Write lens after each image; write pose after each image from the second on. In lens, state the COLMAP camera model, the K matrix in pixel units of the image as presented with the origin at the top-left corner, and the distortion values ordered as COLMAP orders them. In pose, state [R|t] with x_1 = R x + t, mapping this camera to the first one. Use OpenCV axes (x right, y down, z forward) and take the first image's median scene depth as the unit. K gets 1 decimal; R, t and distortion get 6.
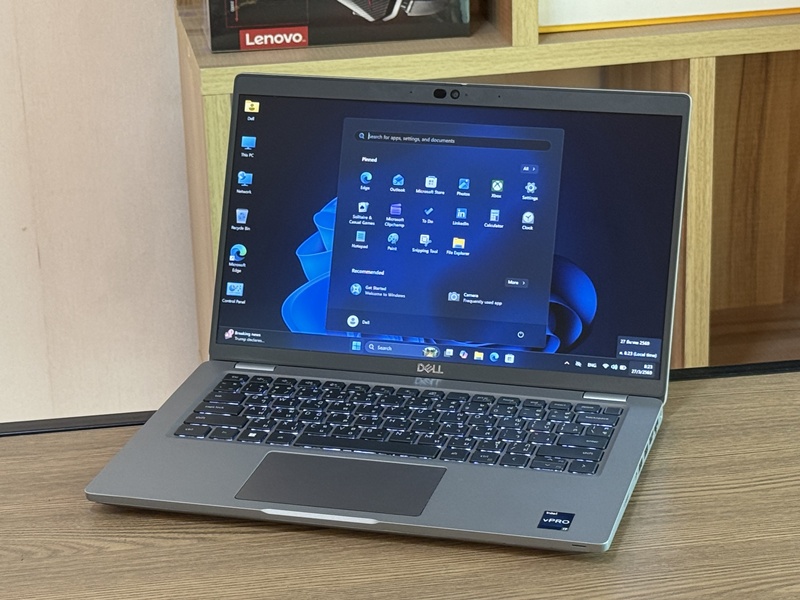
lens RADIAL K [[2102.8, 0, 400.0], [0, 2102.8, 300.0], [0, 0, 1]] dist [-0.031300, 1.802346]
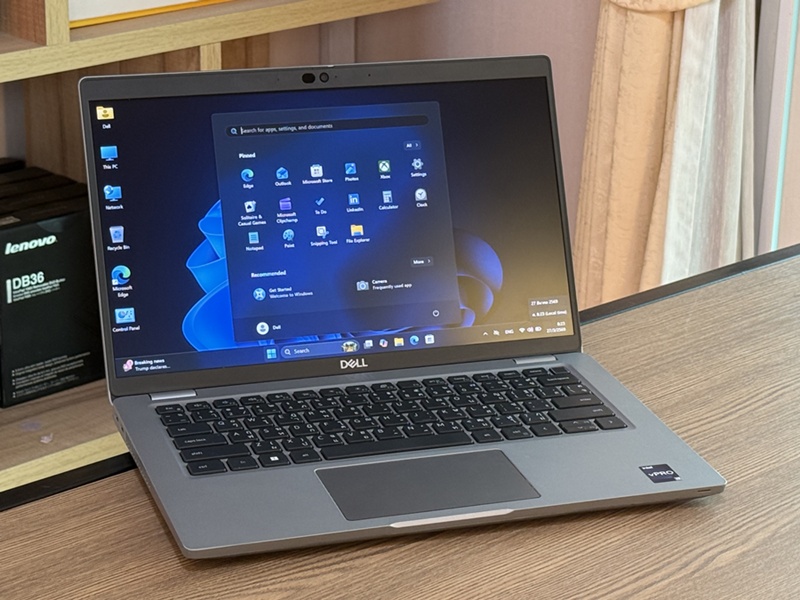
lens RADIAL K [[2102.8, 0, 400.0], [0, 2102.8, 300.0], [0, 0, 1]] dist [-0.031300, 1.802346]
pose [[0.823391, -0.145983, 0.548376, -0.482983], [0.149727, 0.987989, 0.038197, -0.028991], [-0.547365, 0.050656, 0.835359, 0.185954]]
